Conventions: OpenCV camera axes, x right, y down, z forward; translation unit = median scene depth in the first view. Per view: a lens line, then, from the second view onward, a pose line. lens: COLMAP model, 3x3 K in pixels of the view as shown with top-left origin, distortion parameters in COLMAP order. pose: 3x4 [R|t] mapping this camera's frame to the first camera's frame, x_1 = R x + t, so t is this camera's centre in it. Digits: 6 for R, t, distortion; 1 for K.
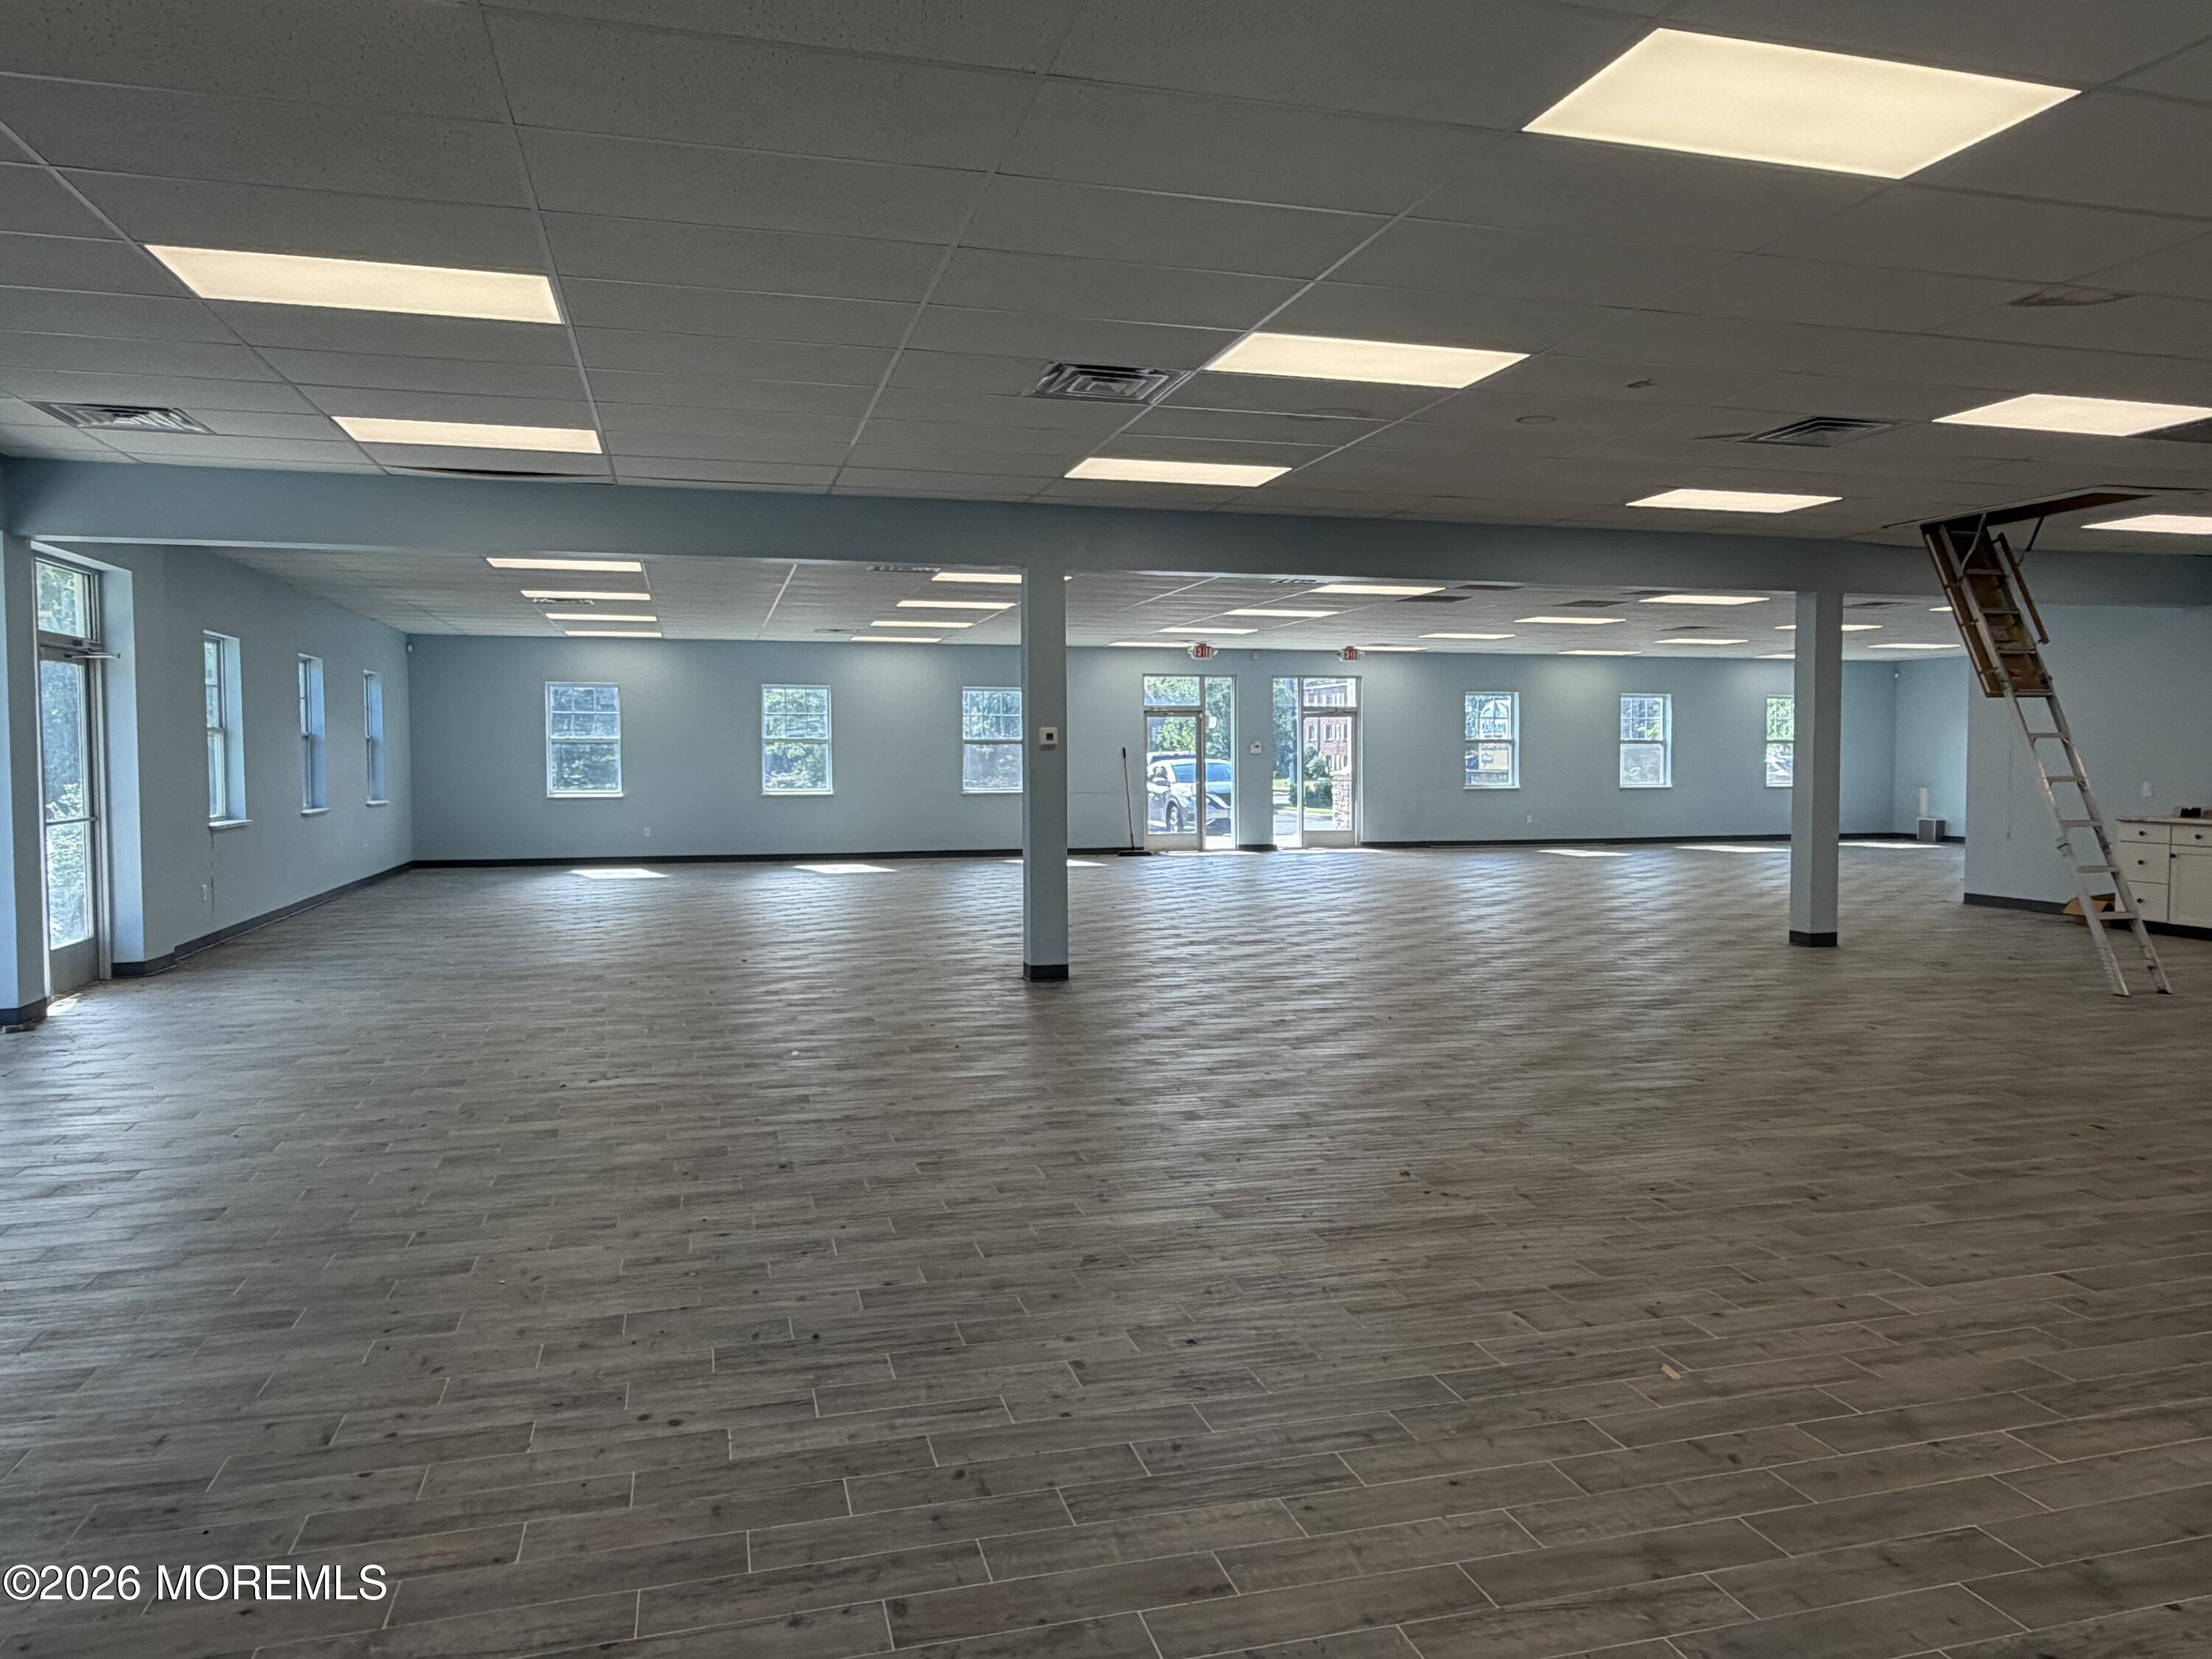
lens RADIAL K [[1481.4, 0, 1110.8], [0, 1481.4, 821.6], [0, 0, 1]] dist [0.002232, -0.001009]
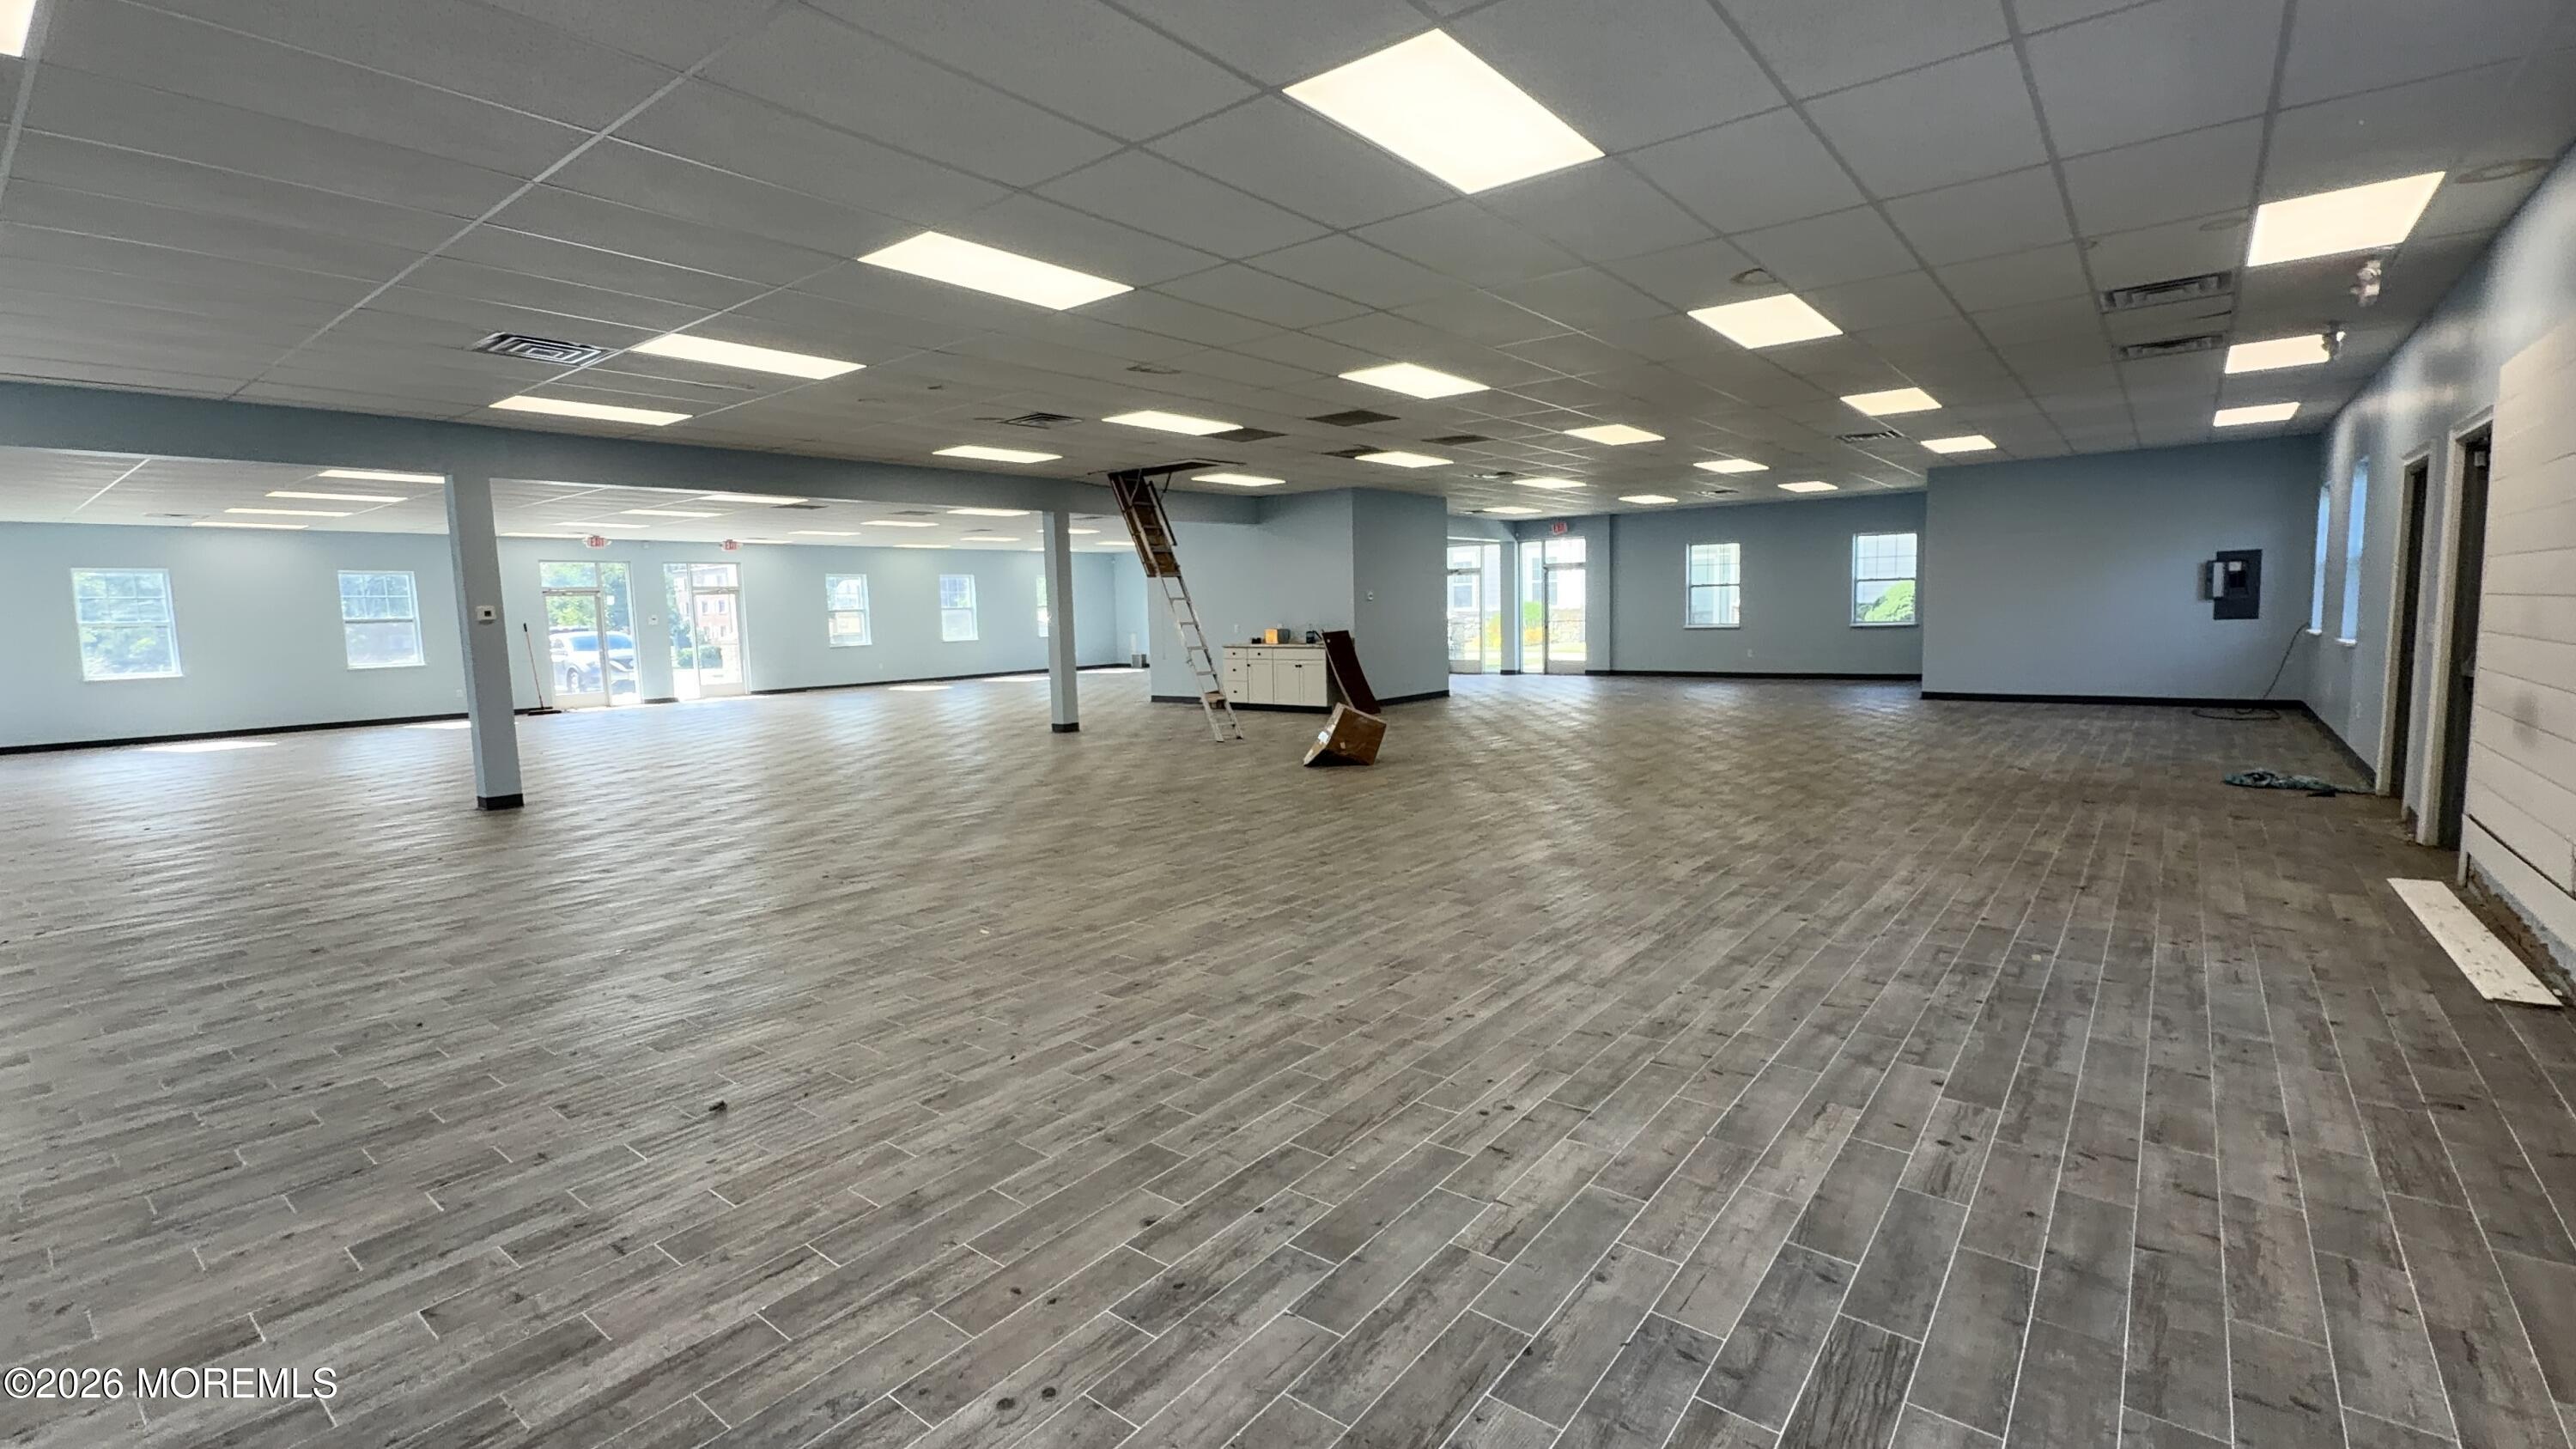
lens RADIAL K [[1117.5, 0, 1249.1], [0, 1117.5, 719.8], [0, 0, 1]] dist [0.021681, 0.000263]
pose [[0.826554, -0.079130, 0.557267, -0.061954], [0.054994, 0.996685, 0.059958, 0.013375], [-0.560164, -0.018912, 0.828166, -0.192260]]
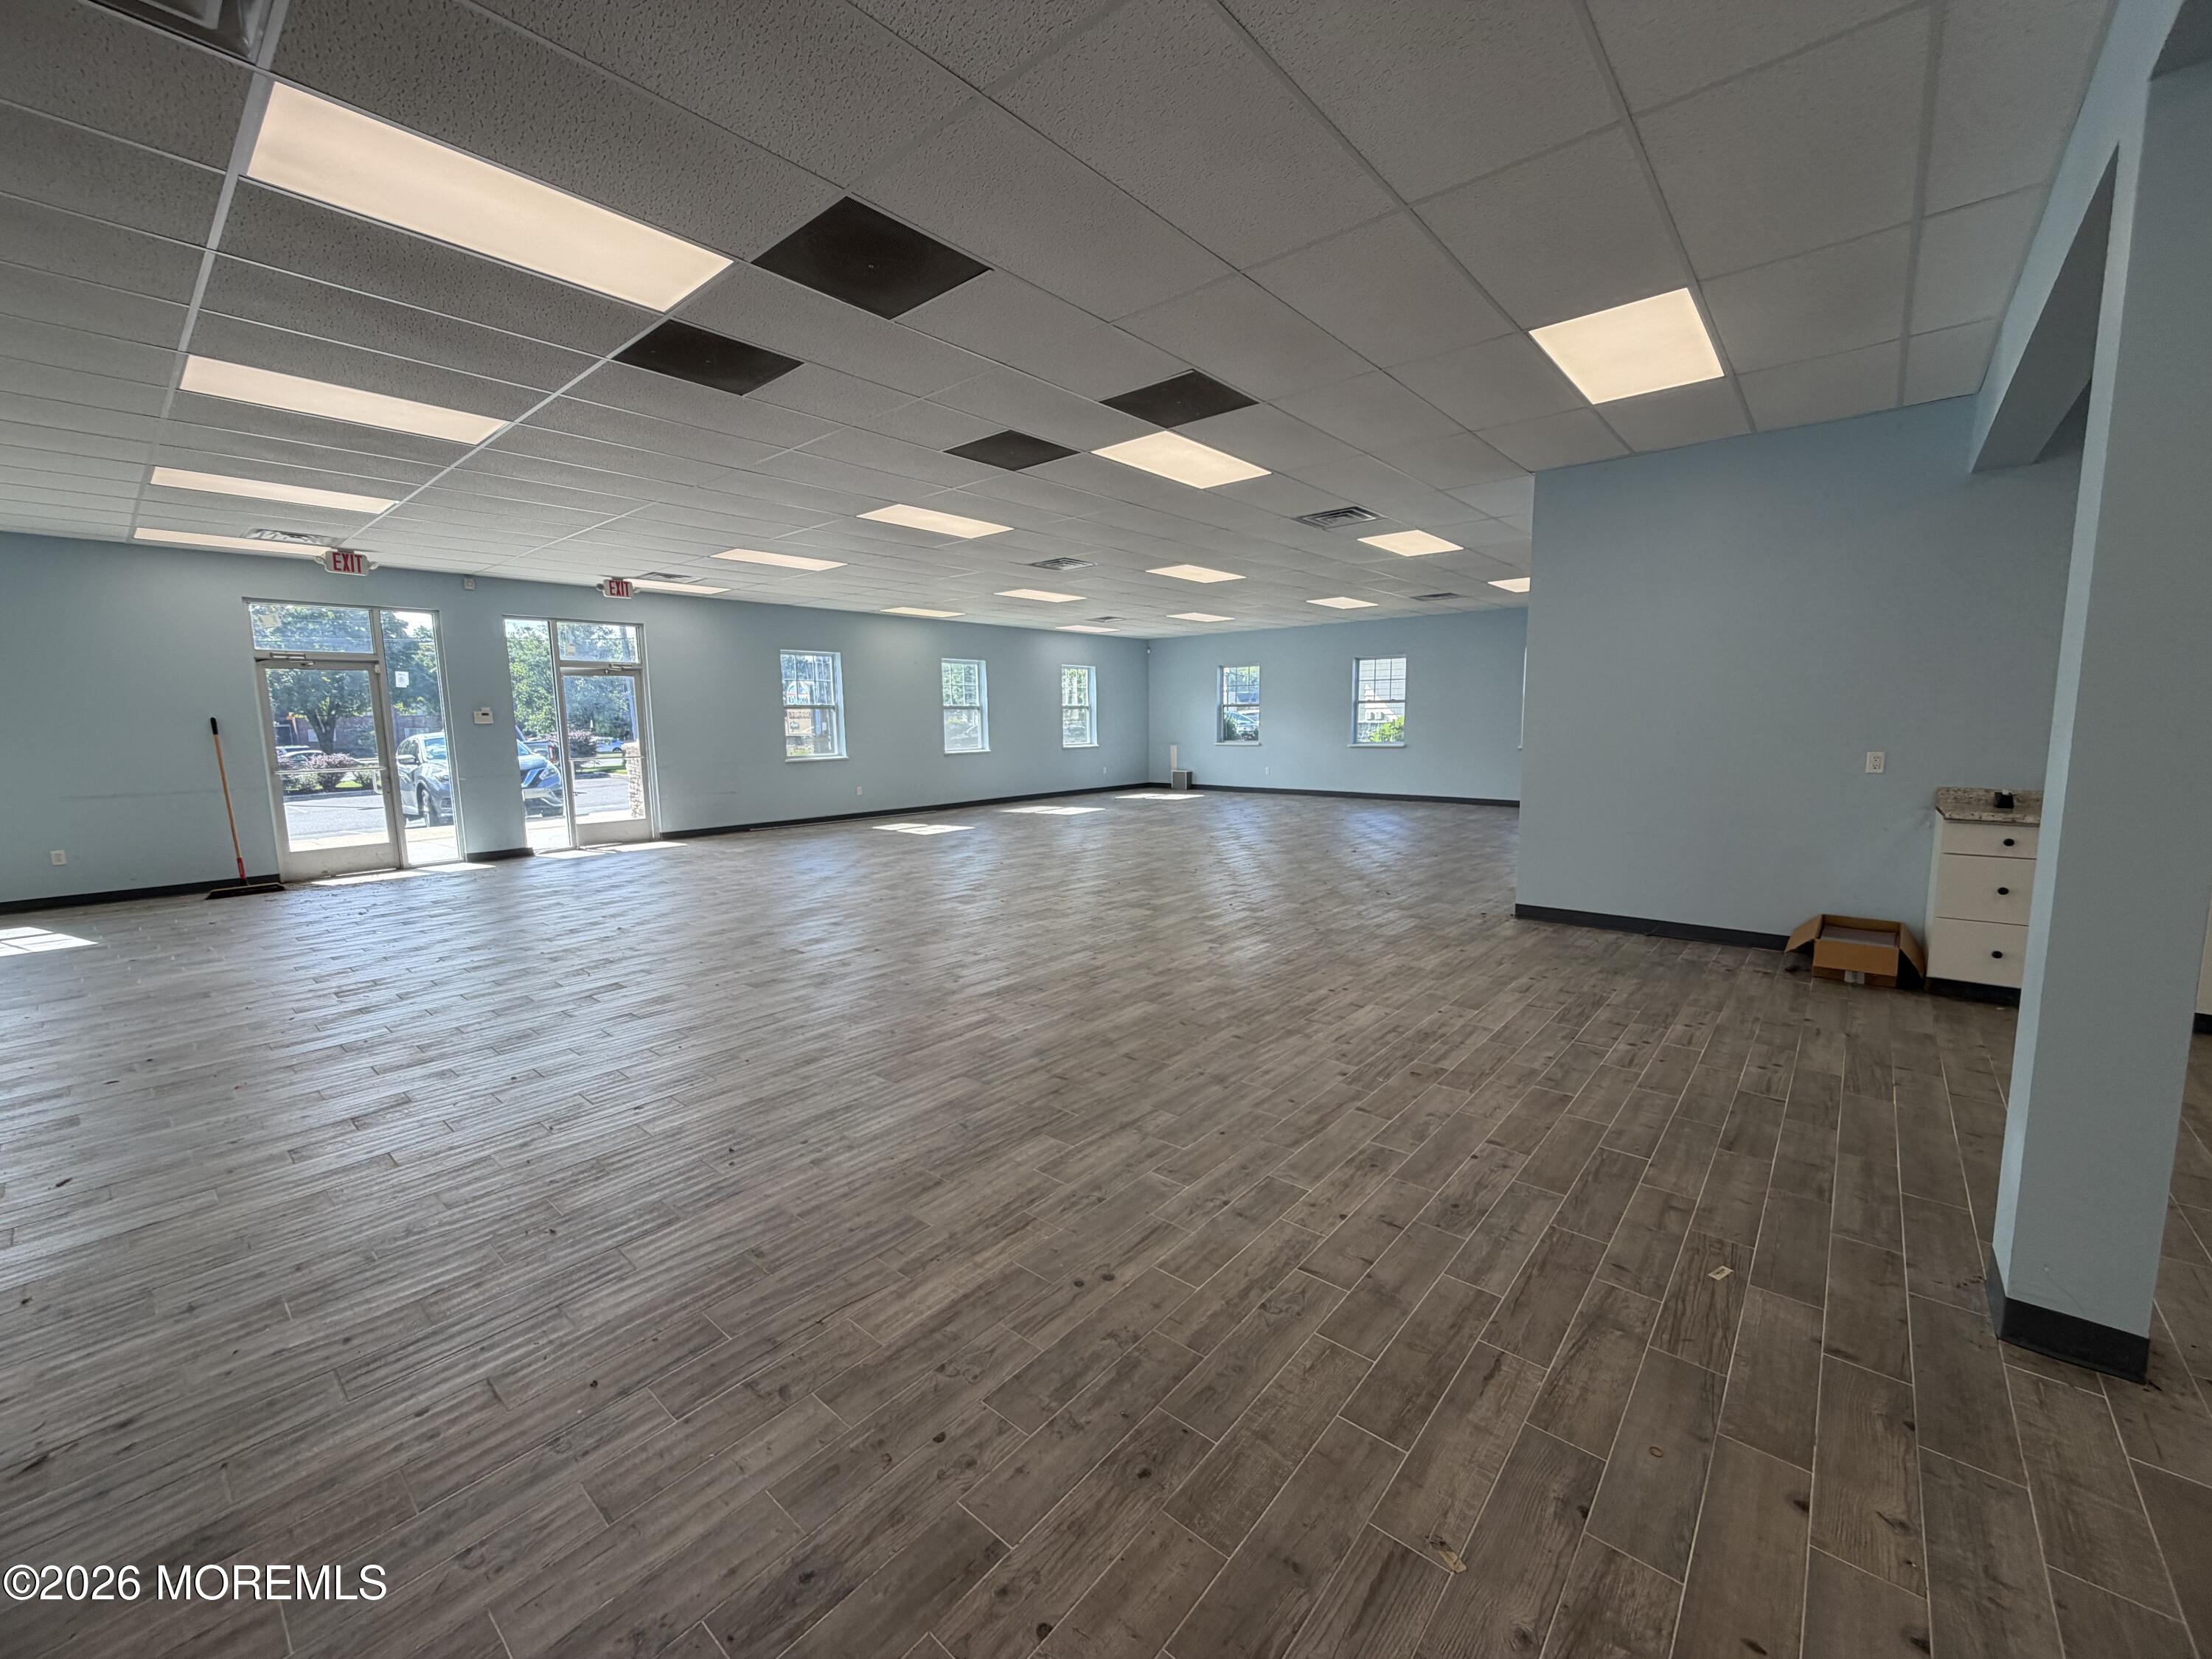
lens RADIAL K [[878.1, 0, 1106.0], [0, 878.1, 829.5], [0, 0, 1]] dist [0.000175, 0.000222]
pose [[0.827976, -0.080411, 0.554968, 0.328040], [0.037305, 0.995371, 0.088566, -0.066959], [-0.559521, -0.052627, 0.827143, 1.464945]]
